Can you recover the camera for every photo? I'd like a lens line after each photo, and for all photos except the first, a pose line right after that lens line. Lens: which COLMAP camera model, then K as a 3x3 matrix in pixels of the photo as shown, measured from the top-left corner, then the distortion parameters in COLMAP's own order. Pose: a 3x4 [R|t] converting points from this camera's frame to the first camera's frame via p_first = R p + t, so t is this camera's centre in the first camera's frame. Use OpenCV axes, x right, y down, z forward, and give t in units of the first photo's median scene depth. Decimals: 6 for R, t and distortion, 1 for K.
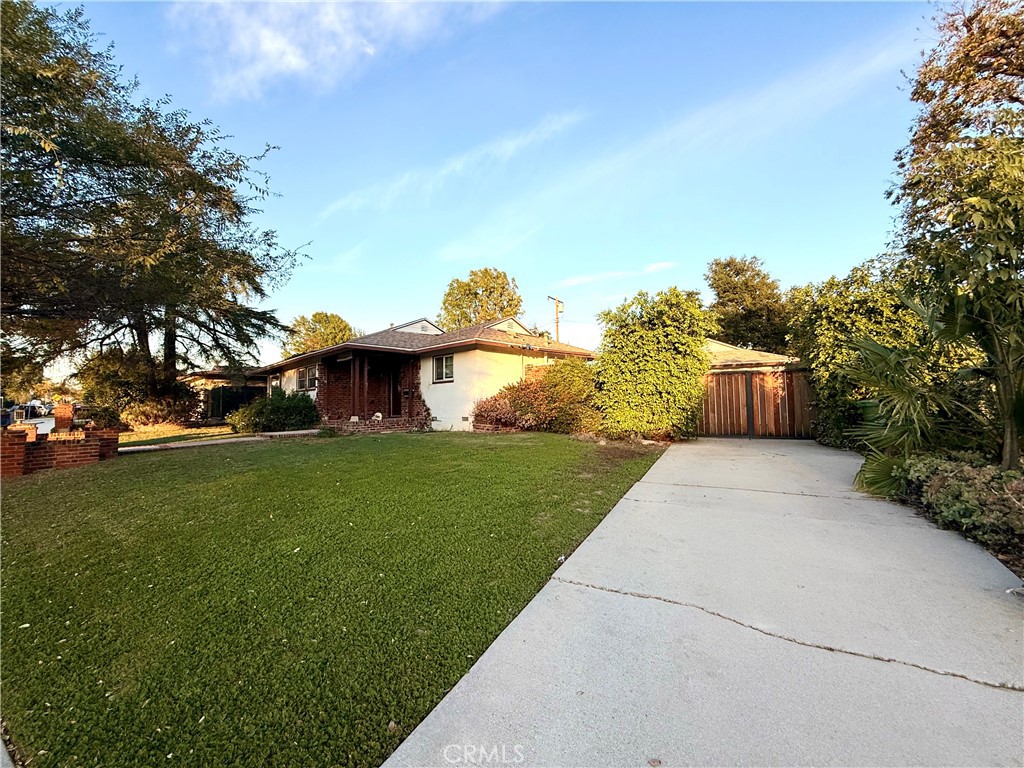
lens RADIAL K [[408.2, 0, 510.0], [0, 408.2, 383.5], [0, 0, 1]] dist [-0.000652, -0.000043]
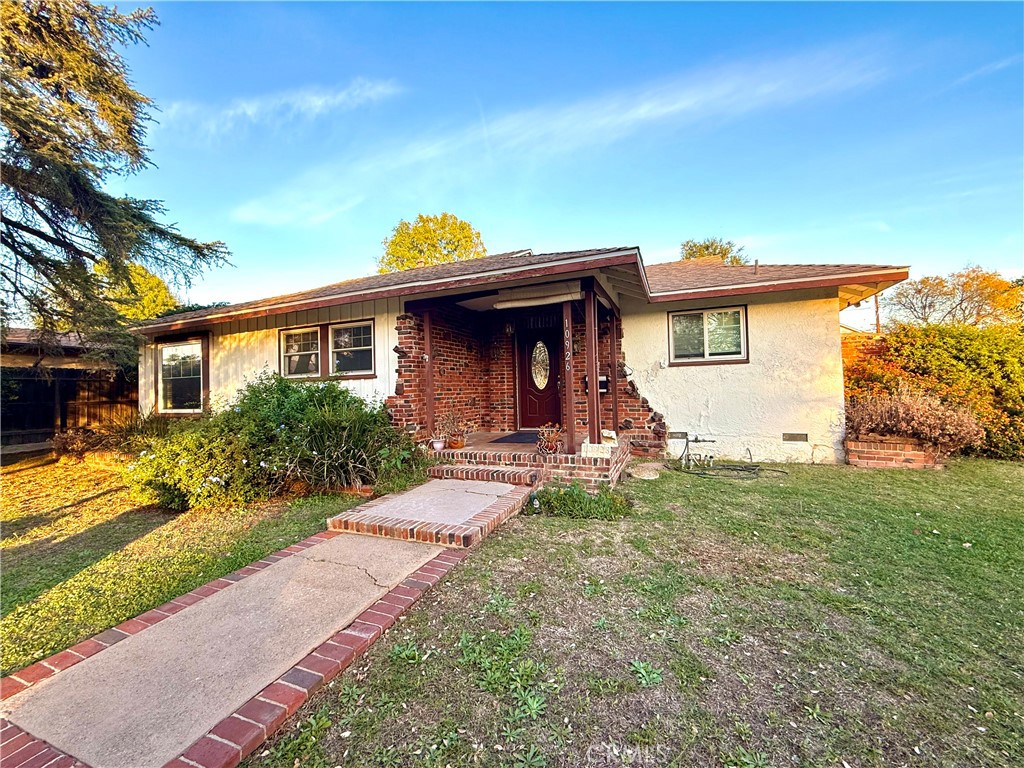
lens RADIAL K [[408.2, 0, 510.0], [0, 408.2, 383.5], [0, 0, 1]] dist [-0.000652, -0.000043]
pose [[0.922220, -0.002871, 0.386655, -0.558491], [-0.009153, 0.999530, 0.029254, 0.008965], [-0.386557, -0.030517, 0.921760, 0.605525]]
